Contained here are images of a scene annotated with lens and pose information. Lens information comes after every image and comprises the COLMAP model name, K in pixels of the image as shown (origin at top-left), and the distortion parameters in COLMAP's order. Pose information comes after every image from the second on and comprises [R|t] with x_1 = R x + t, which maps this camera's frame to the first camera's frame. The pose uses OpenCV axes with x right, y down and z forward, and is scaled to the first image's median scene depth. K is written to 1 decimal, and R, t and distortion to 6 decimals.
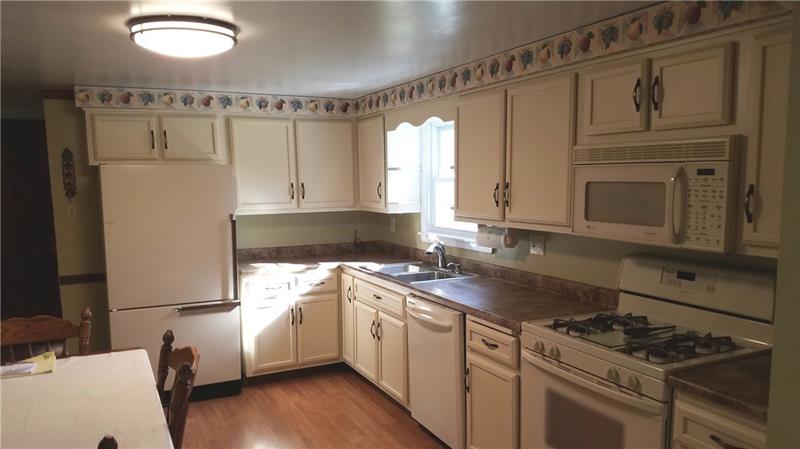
lens RADIAL K [[613.7, 0, 397.6], [0, 613.7, 250.8], [0, 0, 1]] dist [0.248690, -0.539916]
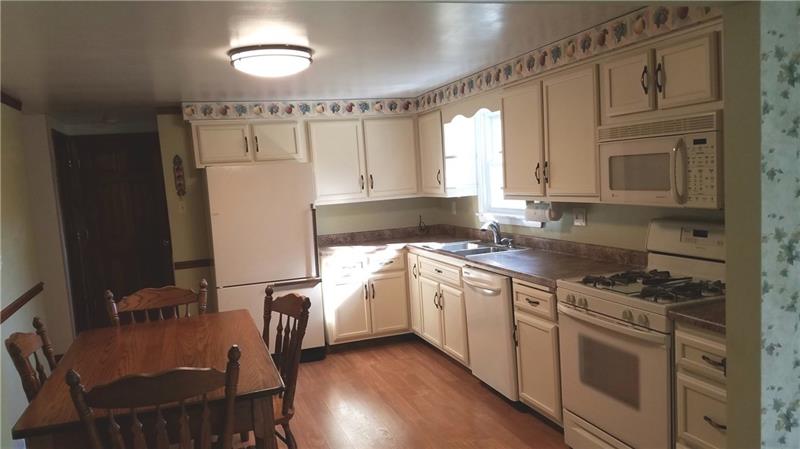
lens RADIAL K [[619.2, 0, 386.9], [0, 619.2, 232.6], [0, 0, 1]] dist [0.230922, -0.553090]
pose [[0.989355, -0.037760, -0.140534, 0.033436], [0.034635, 0.999097, -0.024619, 0.027665], [0.141337, 0.019489, 0.989770, -0.129713]]
